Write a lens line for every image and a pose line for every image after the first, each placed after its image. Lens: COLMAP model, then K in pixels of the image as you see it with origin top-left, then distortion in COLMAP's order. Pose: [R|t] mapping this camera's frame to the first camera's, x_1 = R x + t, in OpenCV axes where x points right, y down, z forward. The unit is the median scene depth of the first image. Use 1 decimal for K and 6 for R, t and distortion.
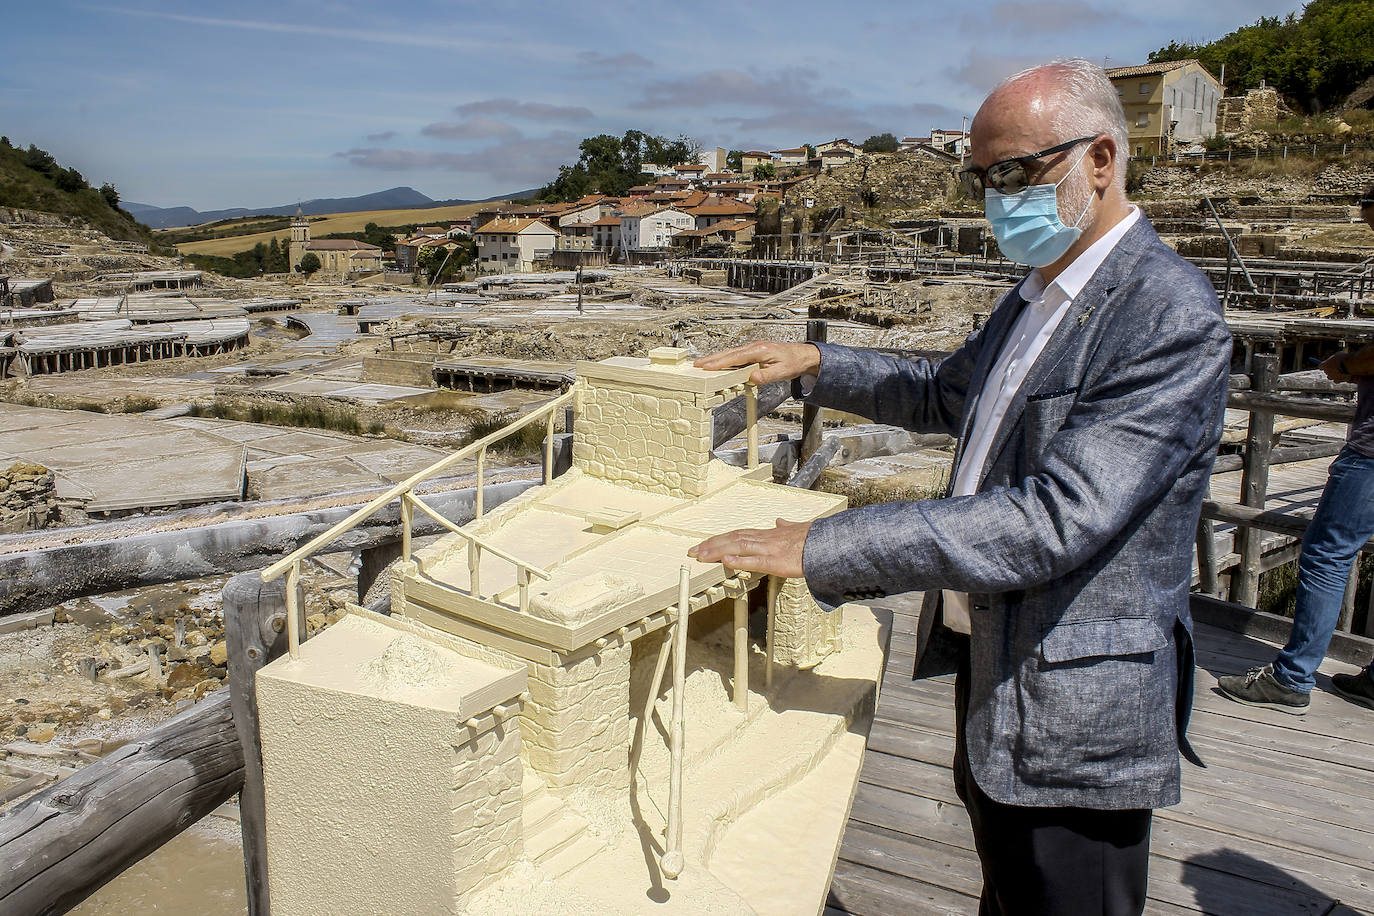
lens RADIAL K [[1115.2, 0, 682.4], [0, 1115.2, 455.8], [0, 0, 1]] dist [-0.154843, 0.117029]
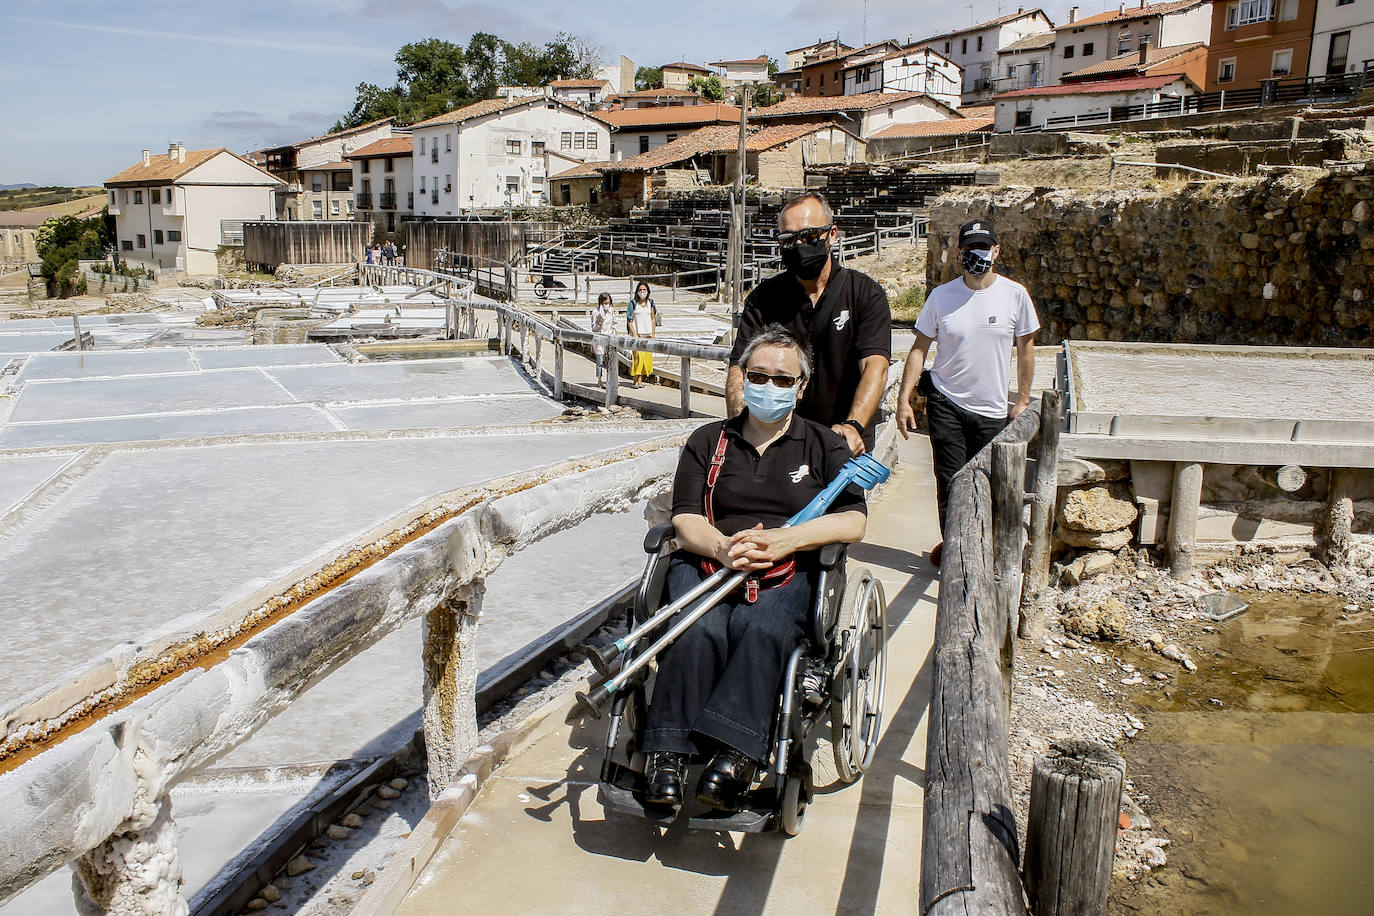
lens RADIAL K [[1115.2, 0, 688.0], [0, 1115.2, 460.3], [0, 0, 1]] dist [-0.154843, 0.117029]
pose [[0.993479, -0.021768, 0.111922, -0.006056], [0.019237, 0.999535, 0.023639, -0.099112], [-0.112385, -0.021331, 0.993436, 0.553296]]
